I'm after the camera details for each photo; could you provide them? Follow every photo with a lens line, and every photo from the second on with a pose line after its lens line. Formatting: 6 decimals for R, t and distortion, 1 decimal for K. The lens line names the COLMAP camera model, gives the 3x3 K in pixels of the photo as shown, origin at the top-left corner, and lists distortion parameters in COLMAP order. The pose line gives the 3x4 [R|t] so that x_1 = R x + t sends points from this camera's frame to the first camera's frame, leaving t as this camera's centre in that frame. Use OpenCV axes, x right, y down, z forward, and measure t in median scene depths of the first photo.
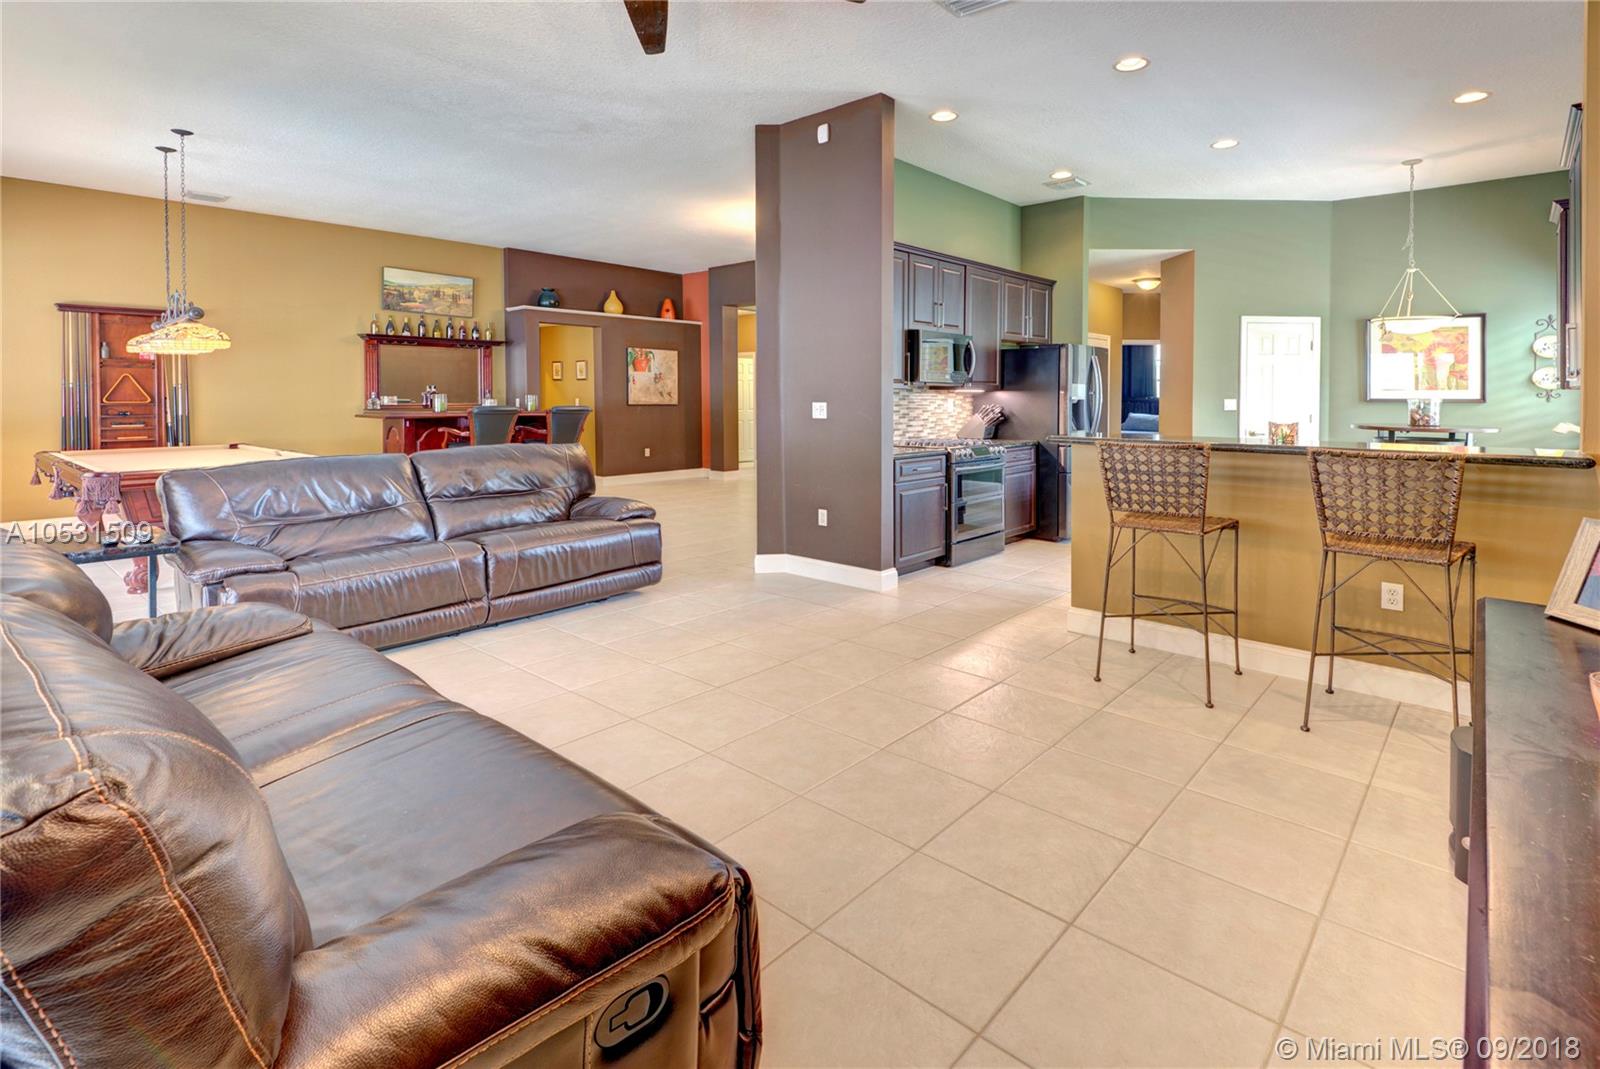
lens RADIAL K [[733.6, 0, 749.3], [0, 733.6, 406.2], [0, 0, 1]] dist [0.011570, 0.000335]
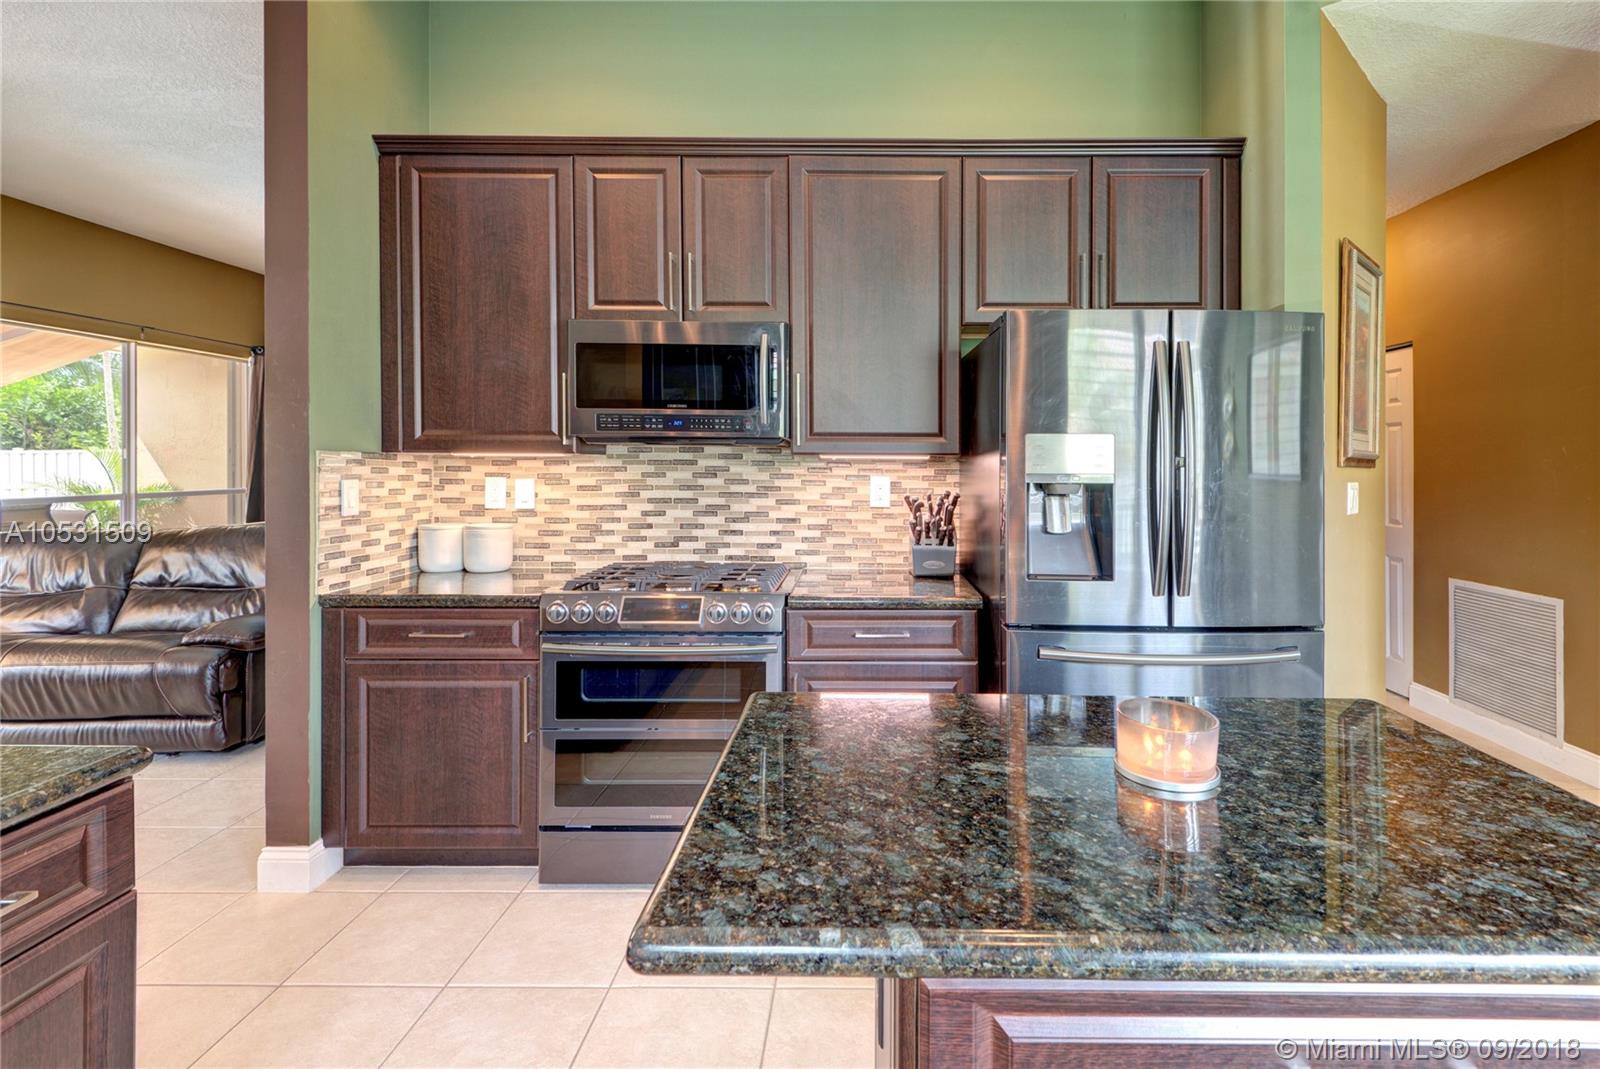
lens RADIAL K [[798.2, 0, 845.8], [0, 798.2, 476.6], [0, 0, 1]] dist [0.016958, -0.009147]
pose [[0.715169, 0.010778, -0.698869, 0.632302], [-0.017682, 0.999840, -0.002675, -0.008544], [0.698728, 0.014271, 0.715245, 0.696830]]
